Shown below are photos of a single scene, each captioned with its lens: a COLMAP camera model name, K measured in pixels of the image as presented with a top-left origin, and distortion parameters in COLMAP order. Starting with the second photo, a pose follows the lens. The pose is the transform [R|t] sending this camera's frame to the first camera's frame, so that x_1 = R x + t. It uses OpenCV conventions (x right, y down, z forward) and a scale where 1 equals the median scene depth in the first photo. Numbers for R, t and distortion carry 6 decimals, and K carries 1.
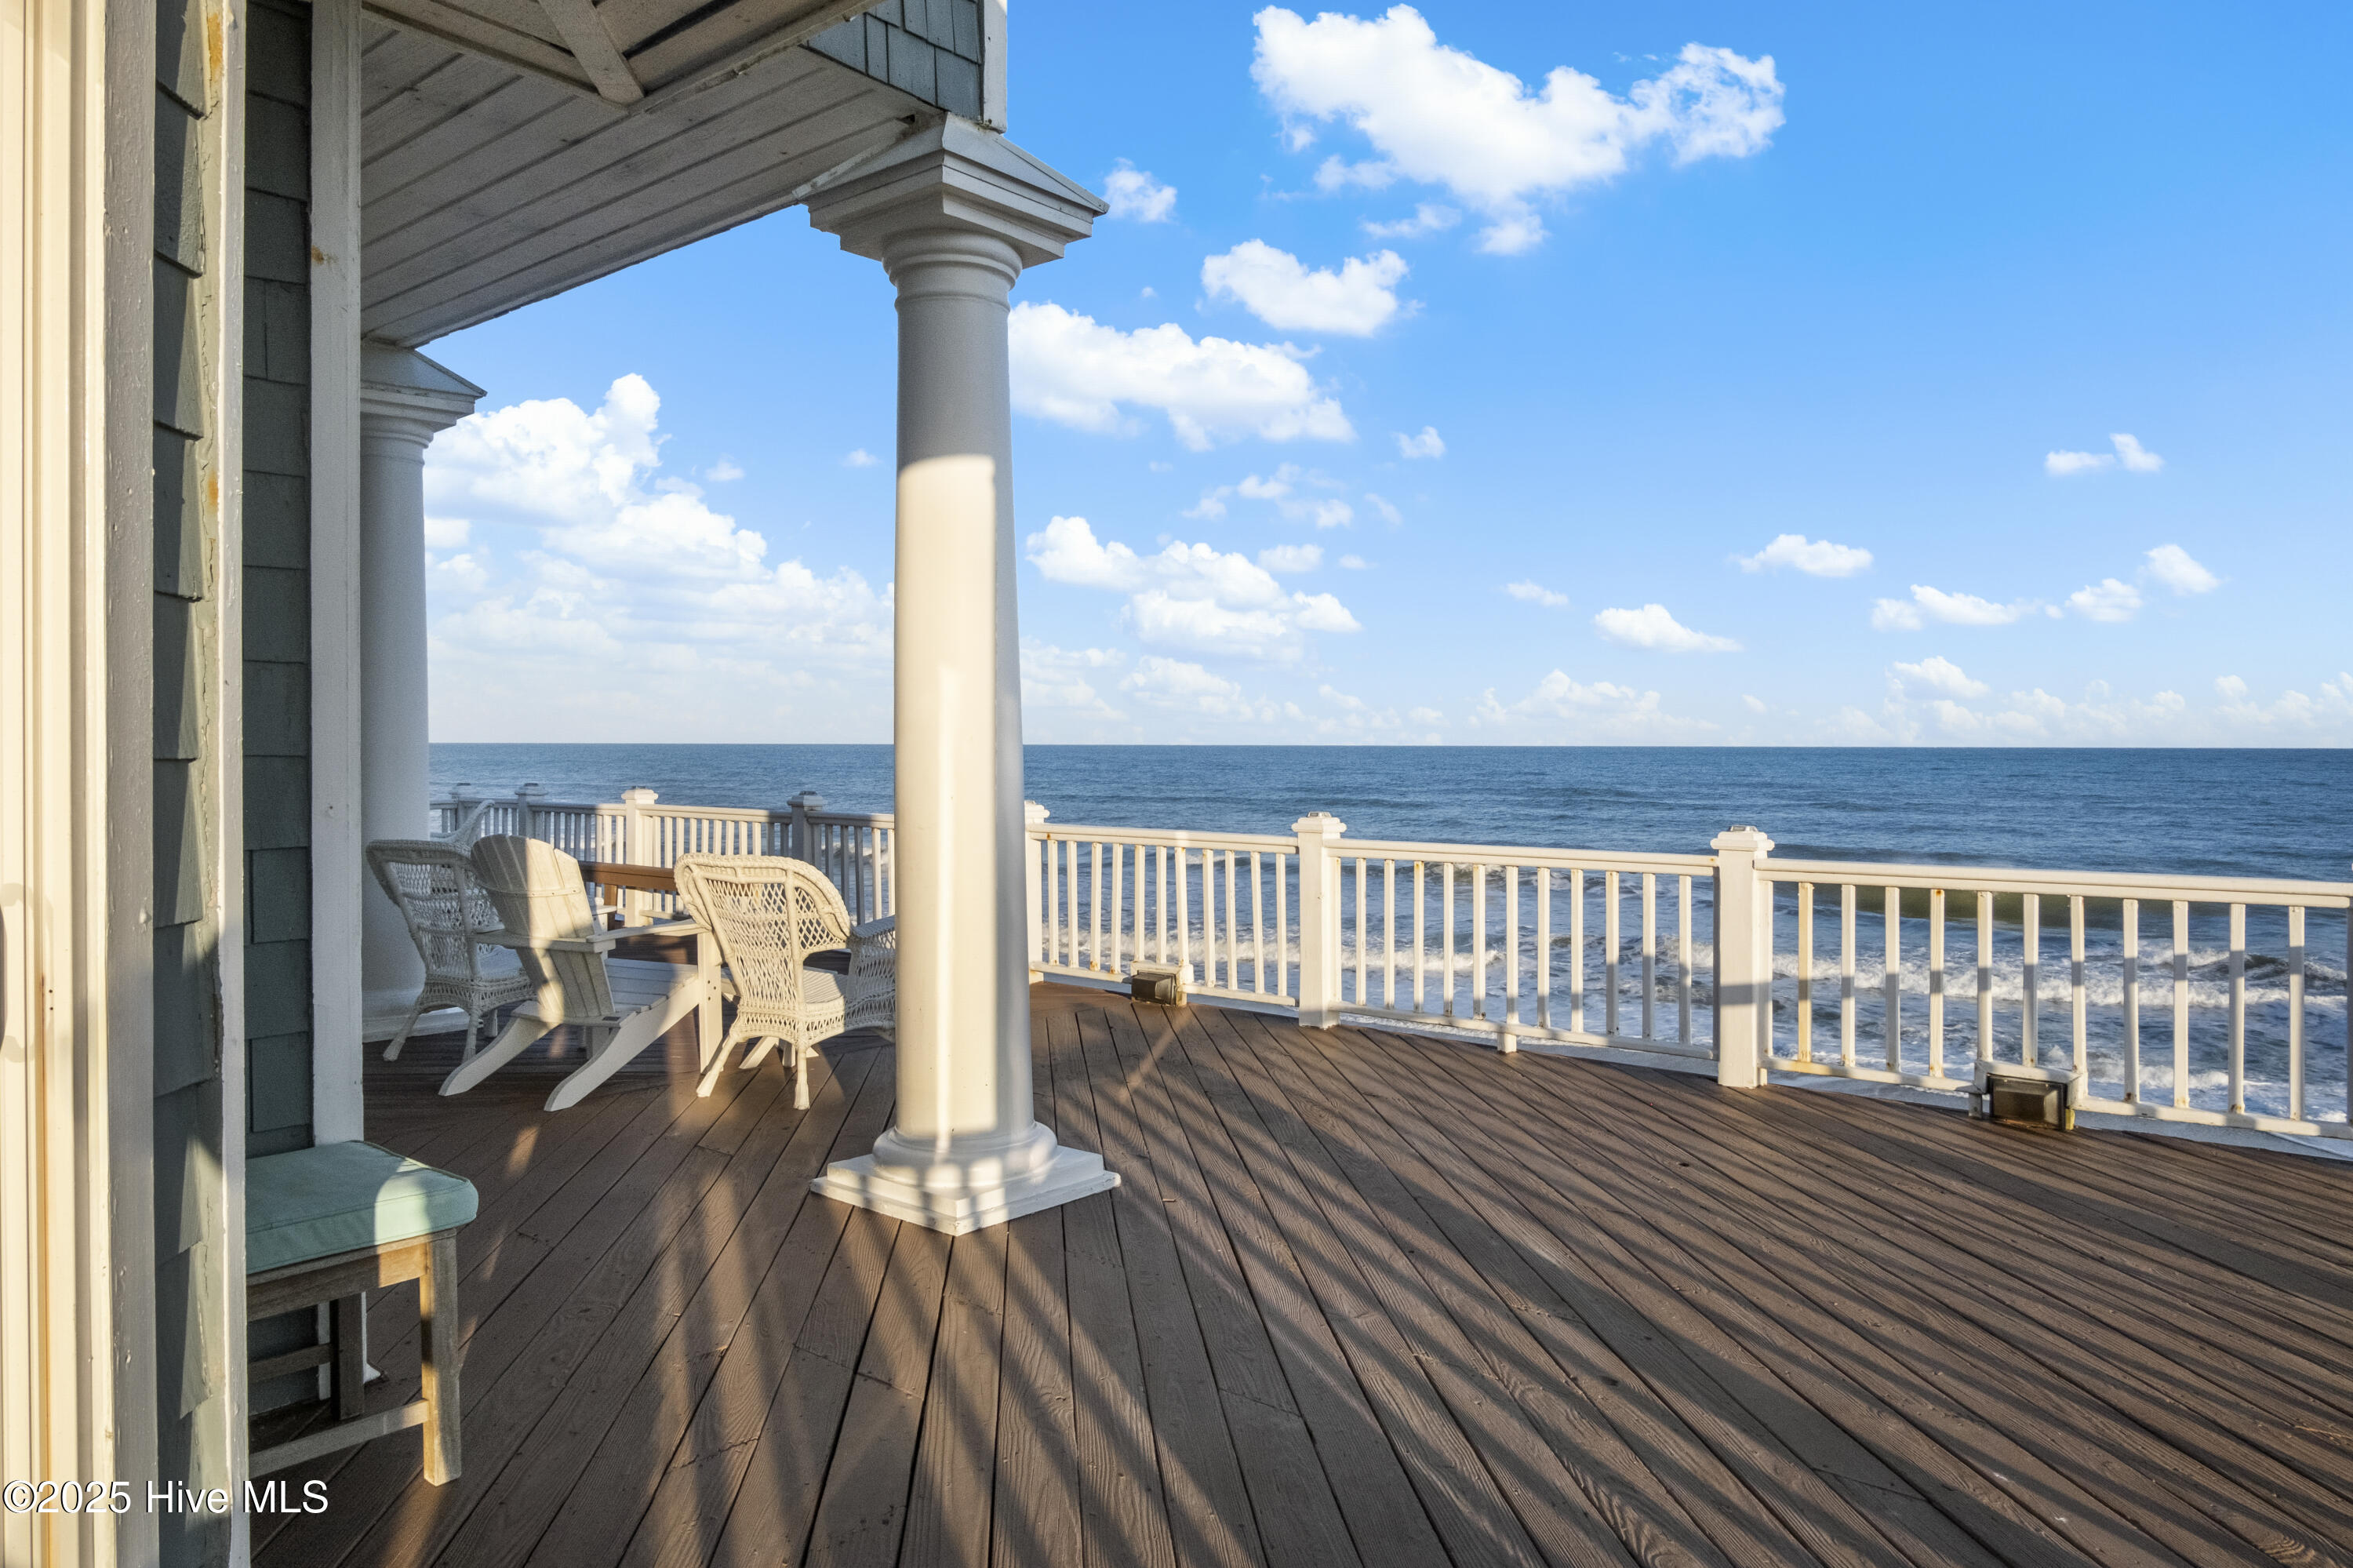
lens RADIAL K [[1499.6, 0, 1176.5], [0, 1499.6, 784.0], [0, 0, 1]] dist [-0.000726, -0.000616]
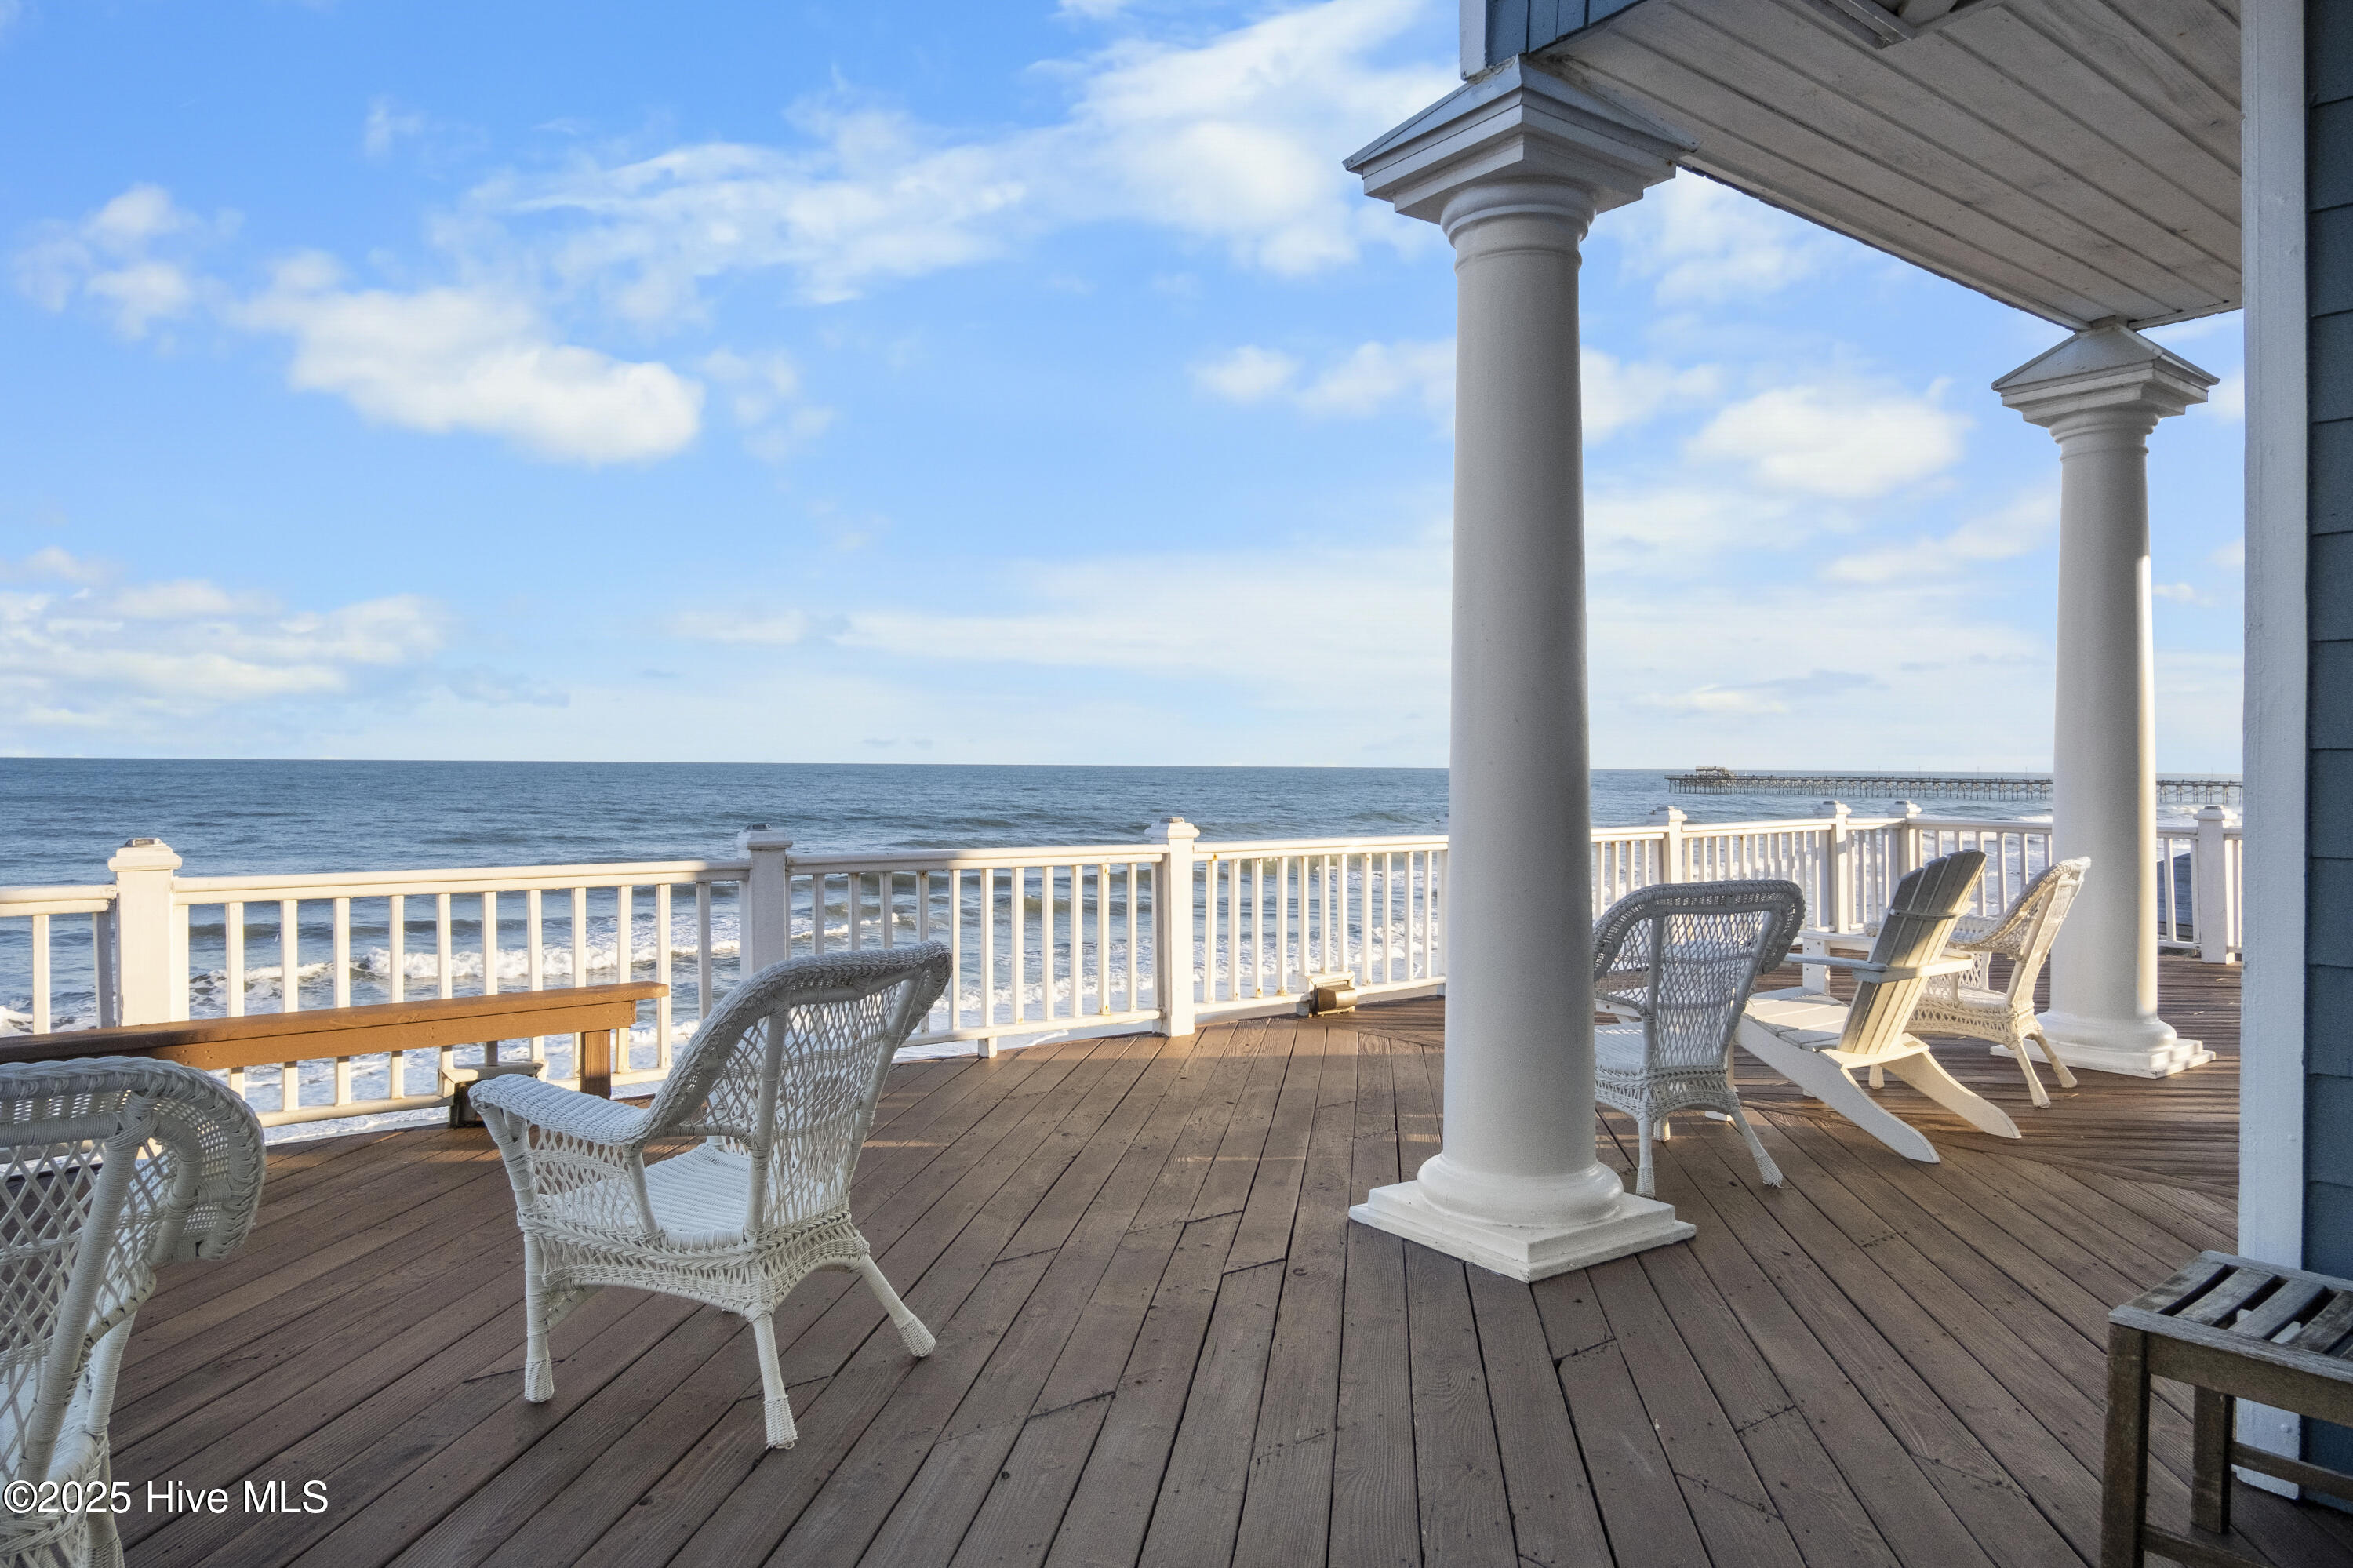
lens RADIAL K [[1499.6, 0, 1176.5], [0, 1499.6, 784.0], [0, 0, 1]] dist [-0.000726, -0.000616]
pose [[0.227070, -0.012008, 0.973804, -0.850161], [0.011379, 0.999888, 0.009676, -0.014104], [-0.973812, 0.008884, 0.227181, 0.747126]]
